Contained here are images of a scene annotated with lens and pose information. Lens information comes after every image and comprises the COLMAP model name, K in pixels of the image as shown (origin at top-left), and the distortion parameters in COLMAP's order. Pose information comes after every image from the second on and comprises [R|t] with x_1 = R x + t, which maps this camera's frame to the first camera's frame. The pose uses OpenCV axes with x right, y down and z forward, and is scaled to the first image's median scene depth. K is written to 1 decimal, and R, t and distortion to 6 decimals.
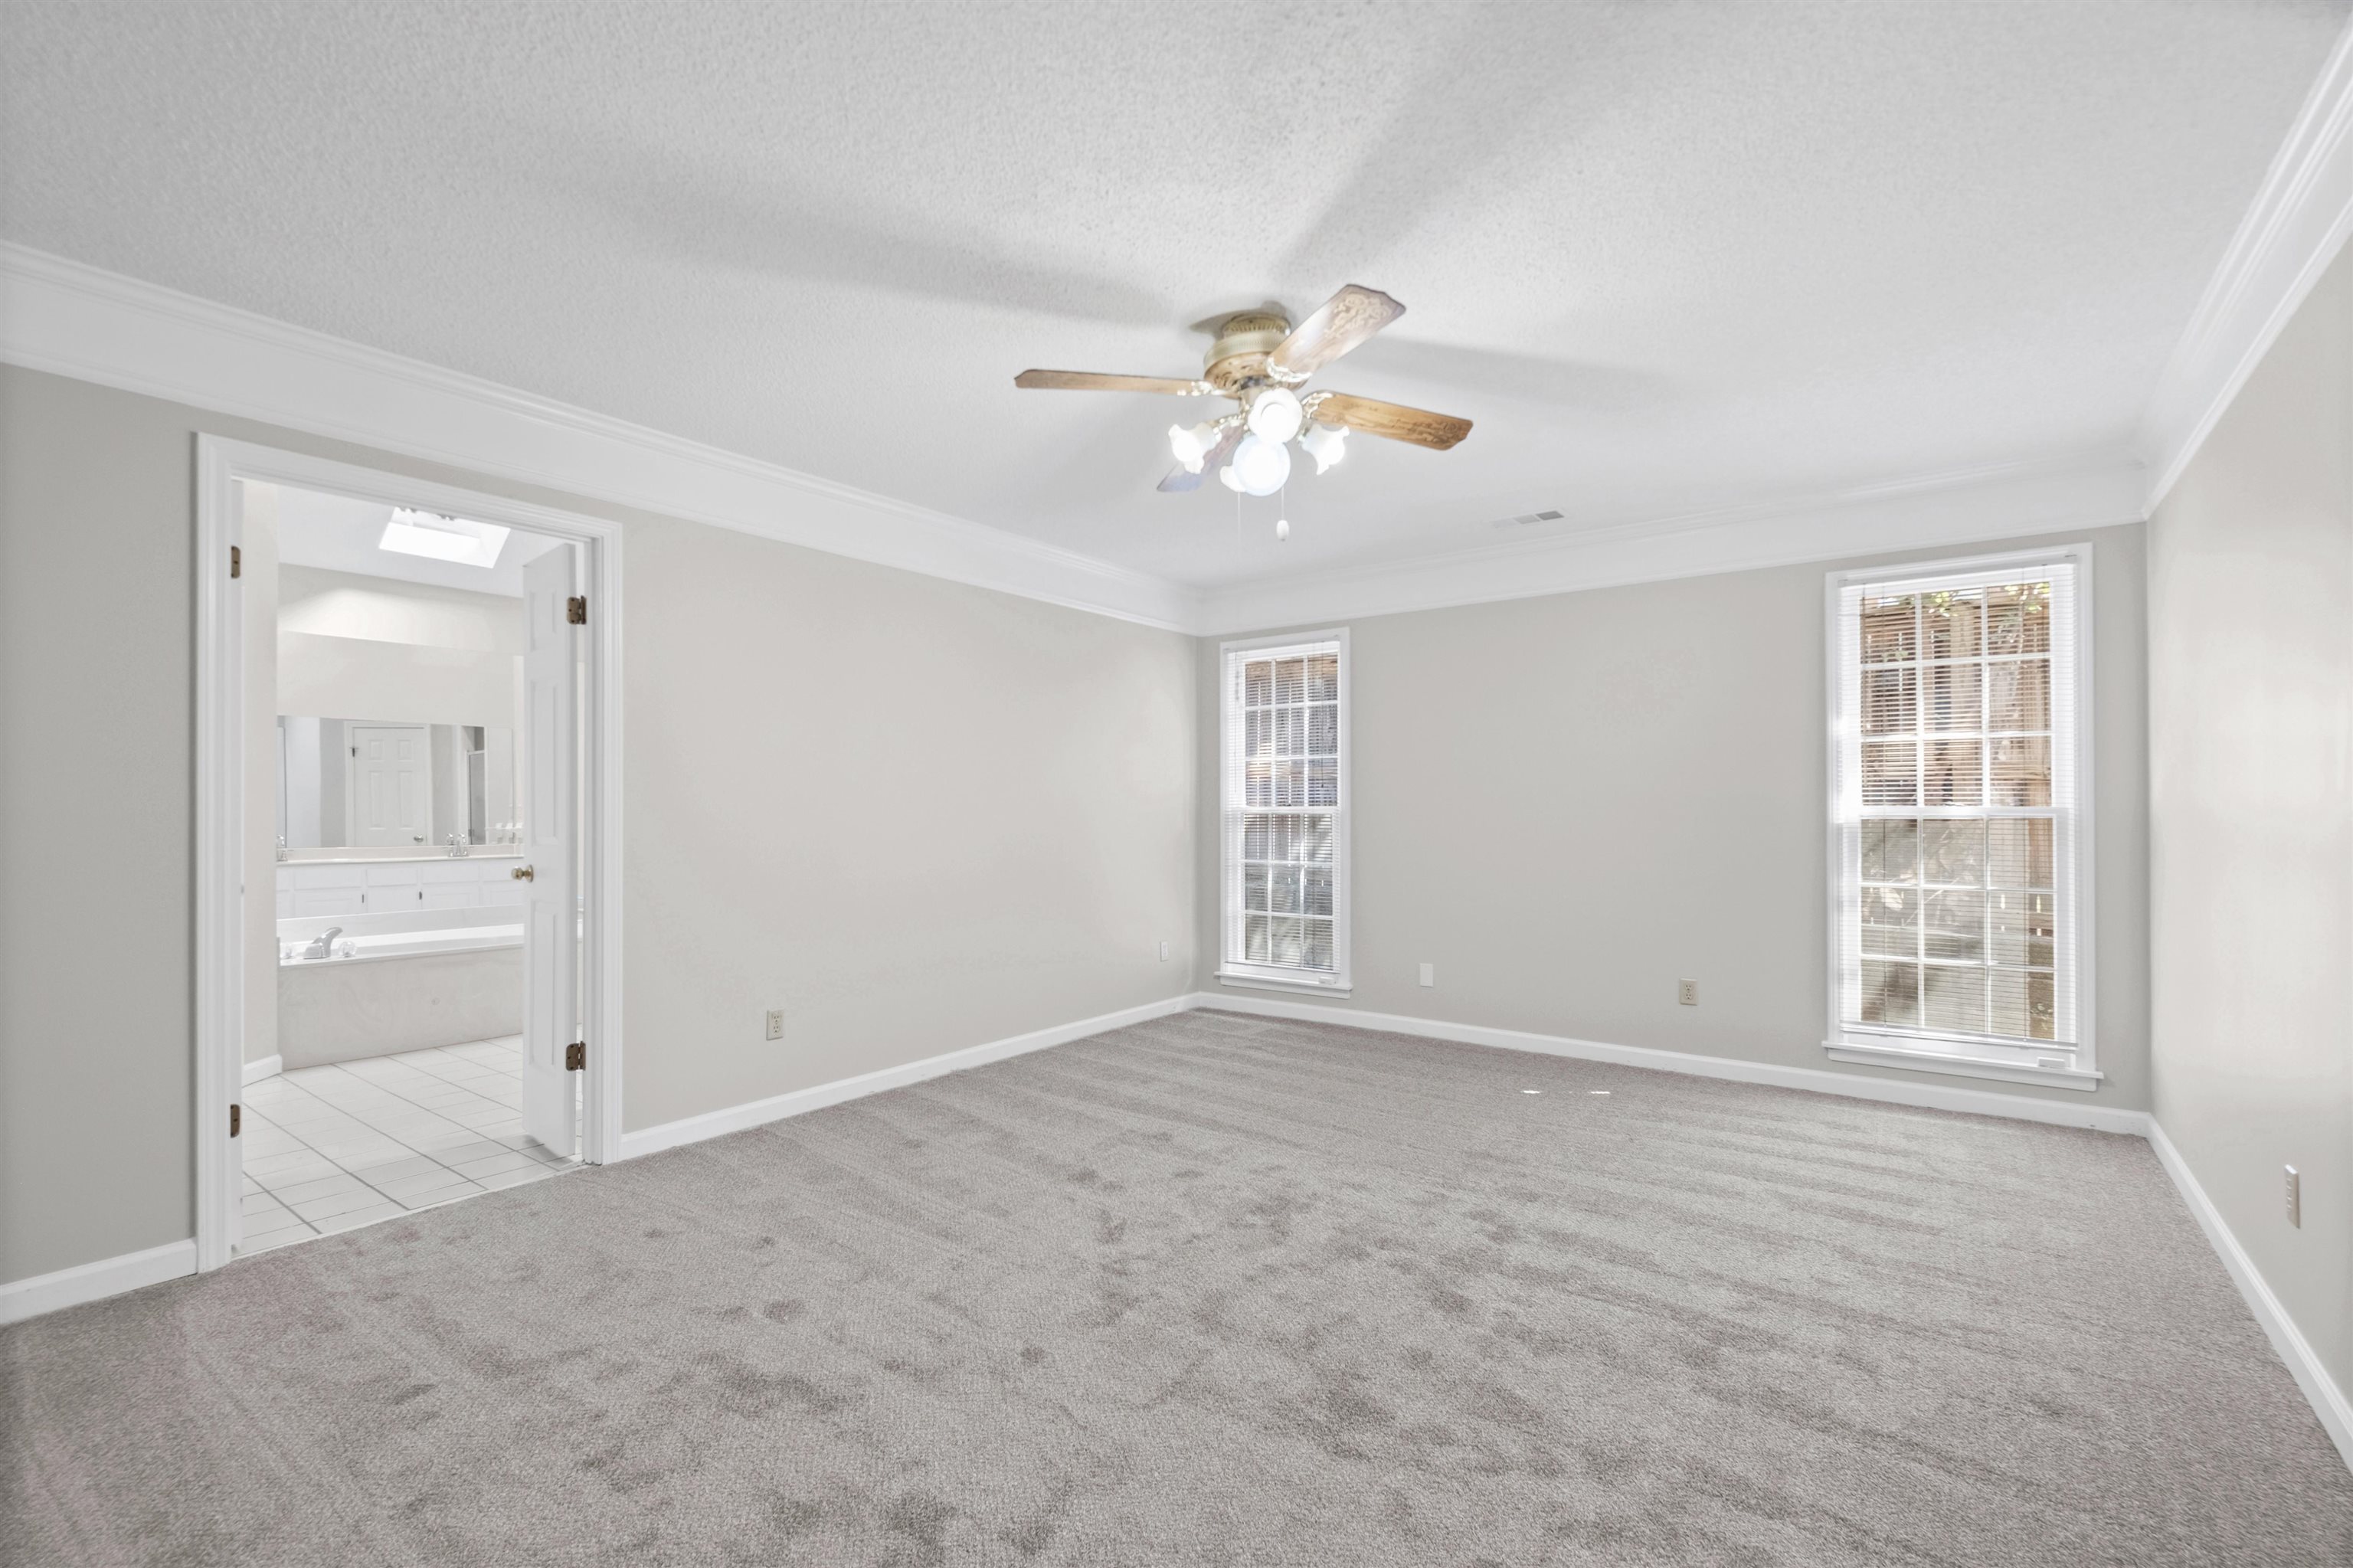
lens RADIAL K [[1030.1, 0, 1179.8], [0, 1030.1, 787.7], [0, 0, 1]] dist [0.016746, -0.016136]
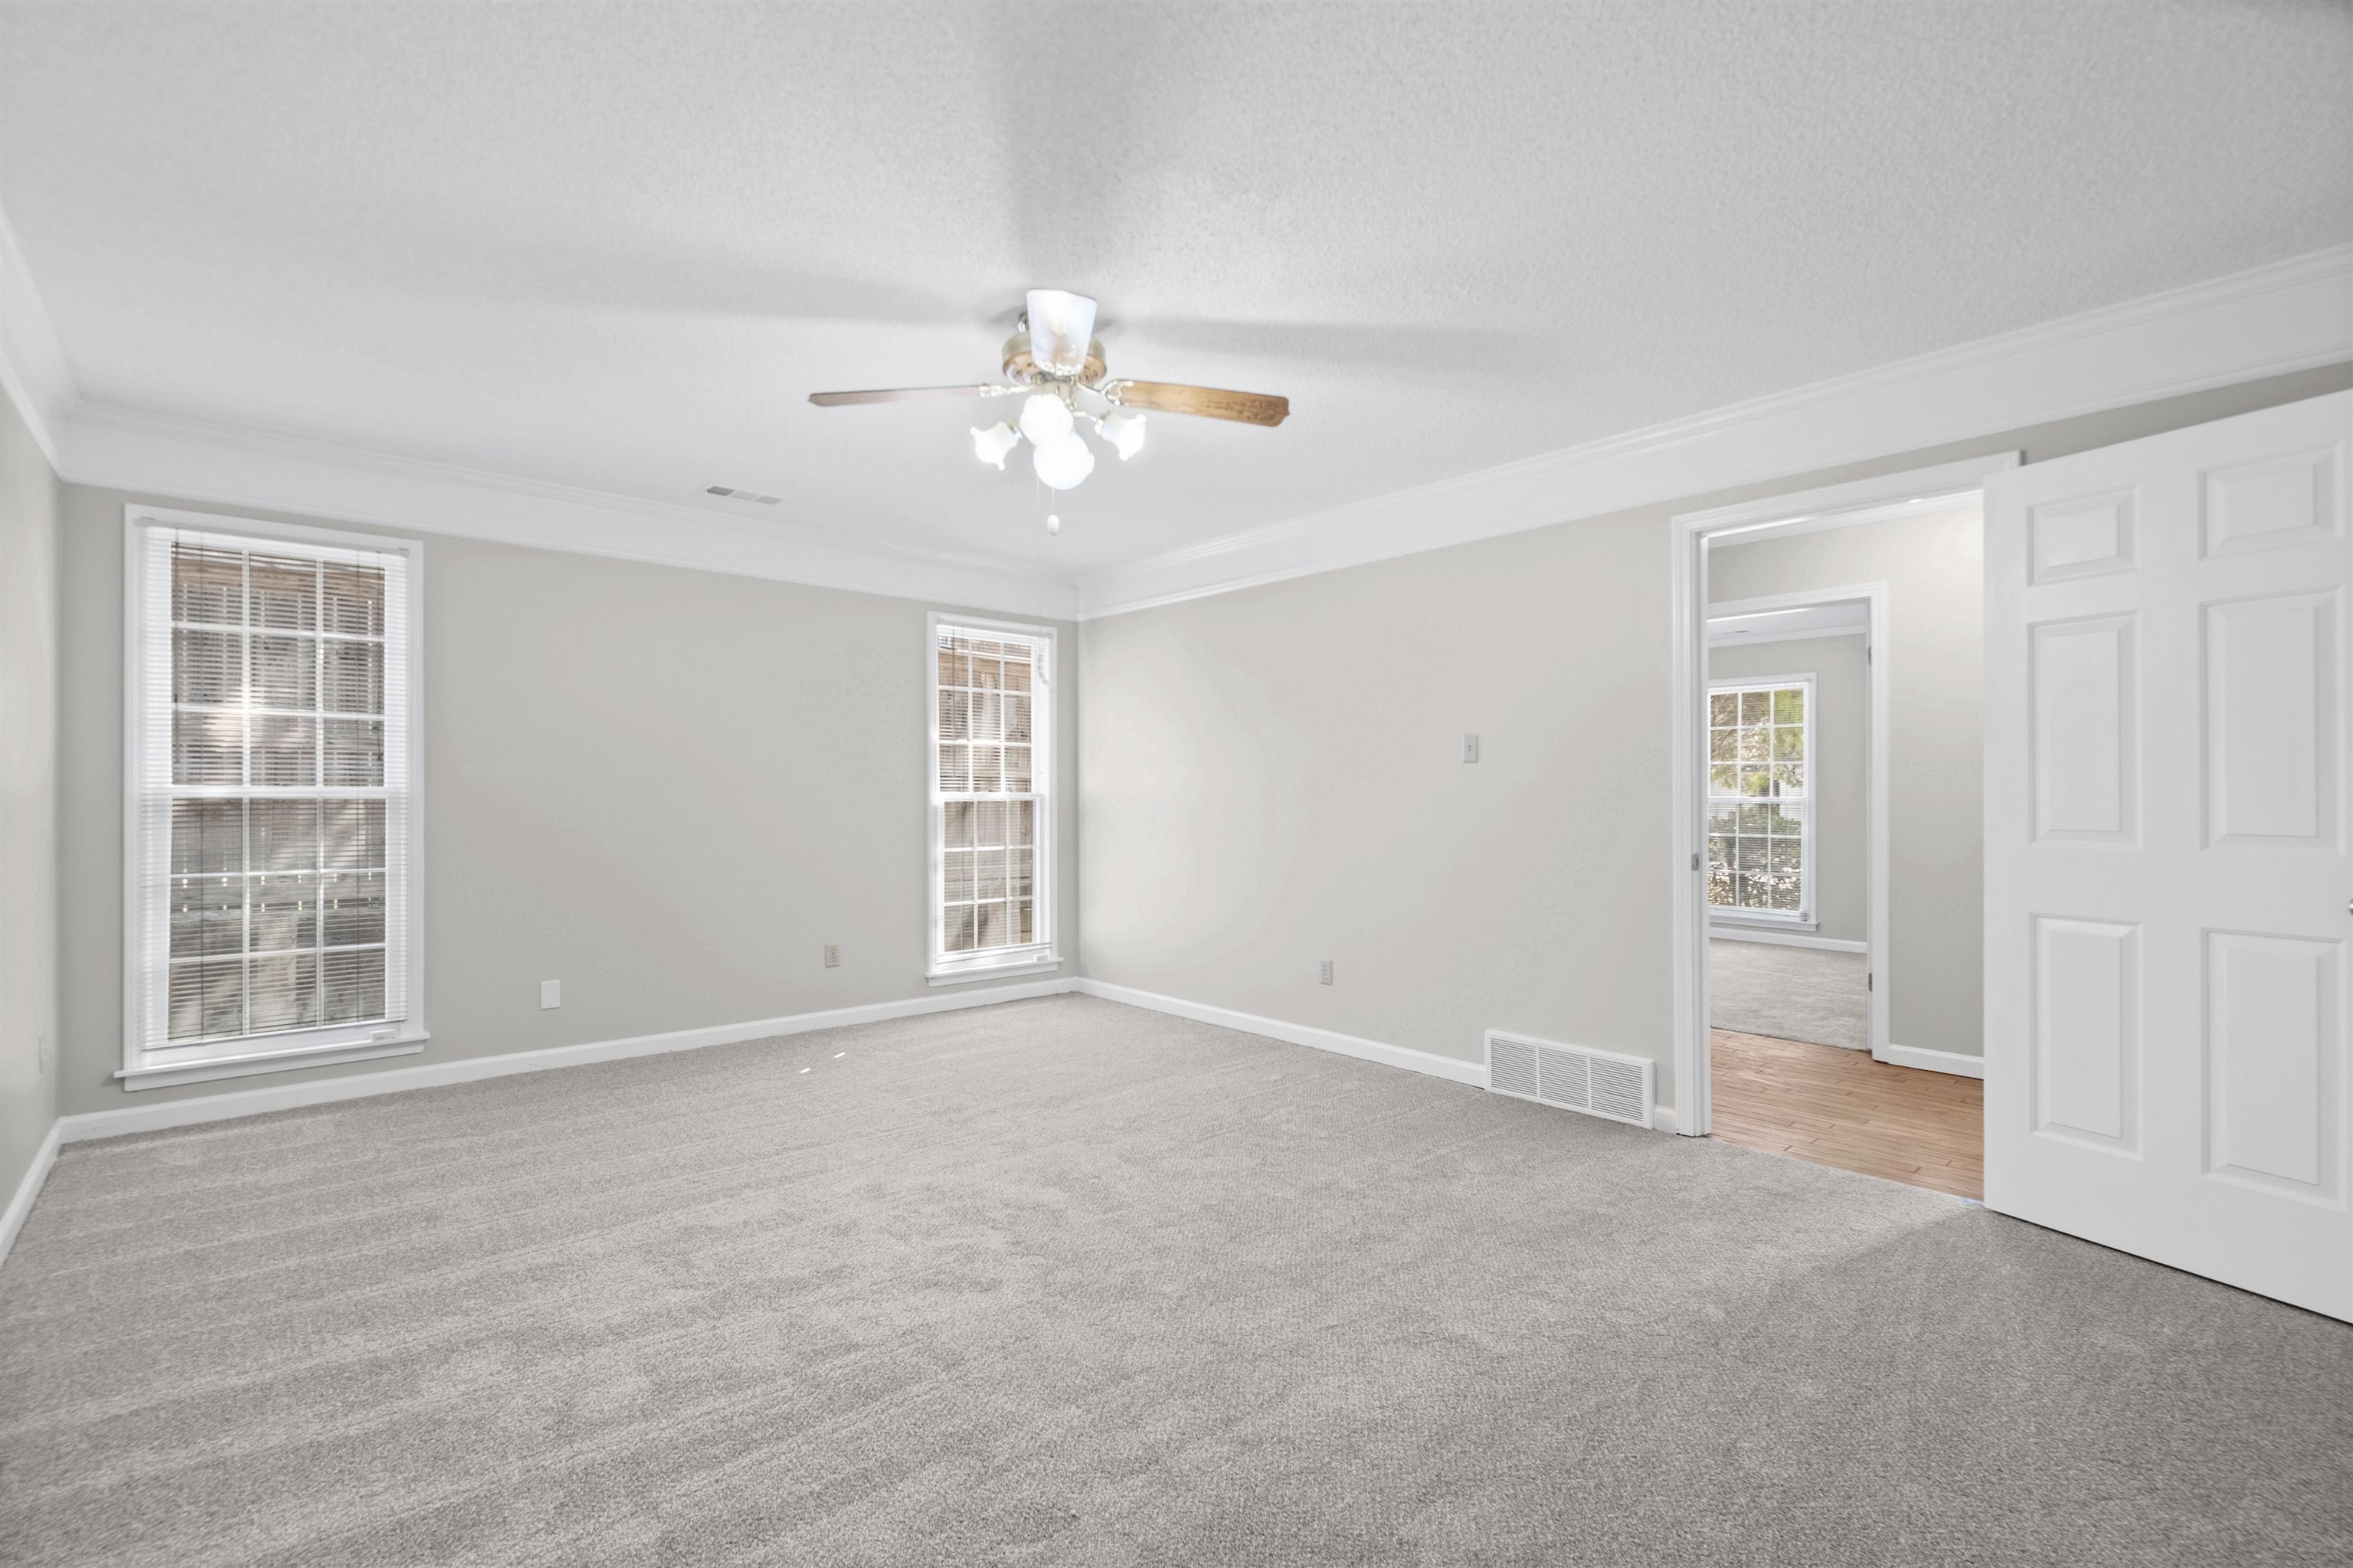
lens RADIAL K [[1030.1, 0, 1179.8], [0, 1030.1, 787.7], [0, 0, 1]] dist [0.016746, -0.016136]
pose [[0.213439, 0.007184, 0.976930, -0.594359], [-0.025046, 0.999685, -0.001879, 0.007577], [-0.976635, -0.024067, 0.213552, 0.438943]]
